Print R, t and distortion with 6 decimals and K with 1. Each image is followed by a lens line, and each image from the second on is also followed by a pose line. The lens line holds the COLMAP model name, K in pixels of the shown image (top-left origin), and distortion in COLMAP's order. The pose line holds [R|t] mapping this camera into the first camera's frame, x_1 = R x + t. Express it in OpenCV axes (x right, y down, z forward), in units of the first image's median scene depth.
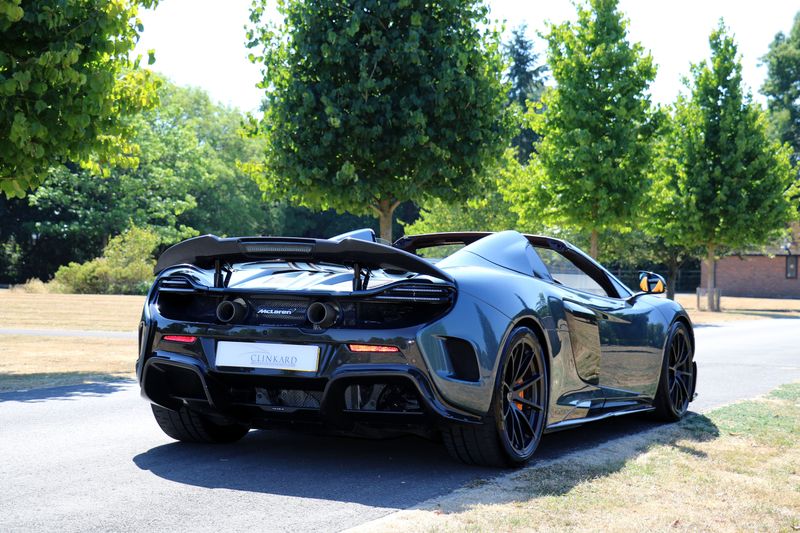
lens RADIAL K [[1537.2, 0, 400.0], [0, 1537.2, 266.5], [0, 0, 1]] dist [0.226350, 0.186125]
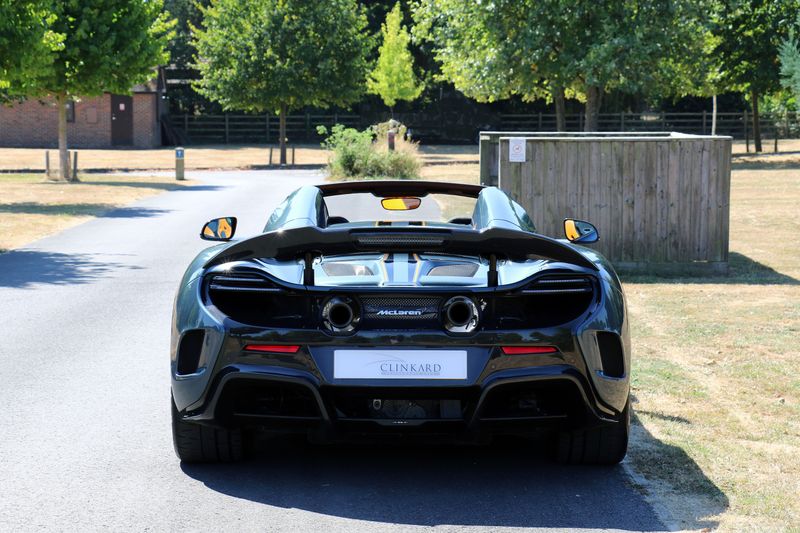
lens RADIAL K [[2037.1, 0, 400.0], [0, 2037.1, 266.5], [0, 0, 1]] dist [0.428481, -0.083353]
pose [[0.898321, -0.051843, 0.436271, -0.186864], [0.014547, 0.995979, 0.088401, -0.031572], [-0.439099, -0.073066, 0.895463, -0.009205]]
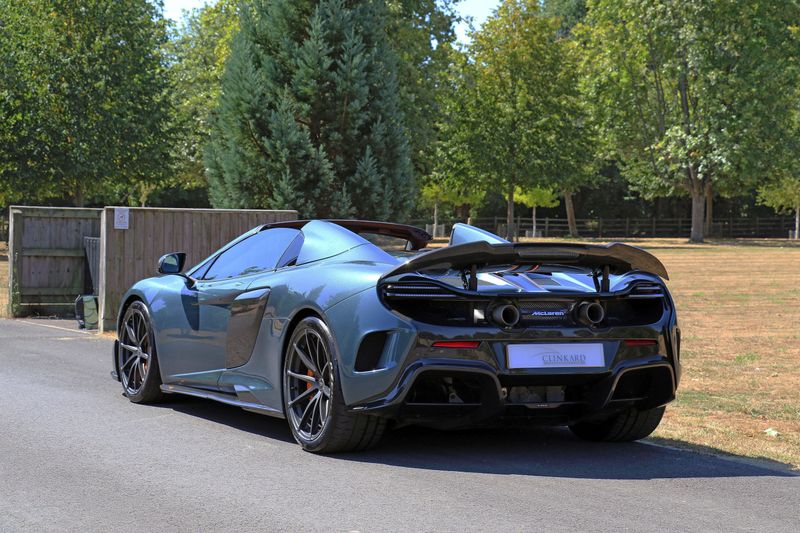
lens RADIAL K [[1880.8, 0, 400.0], [0, 1880.8, 266.5], [0, 0, 1]] dist [0.277652, 0.109639]
pose [[0.613757, -0.024717, 0.789108, -0.371280], [-0.007942, 0.999266, 0.037476, -0.016045], [-0.789455, -0.029268, 0.613110, 0.094298]]
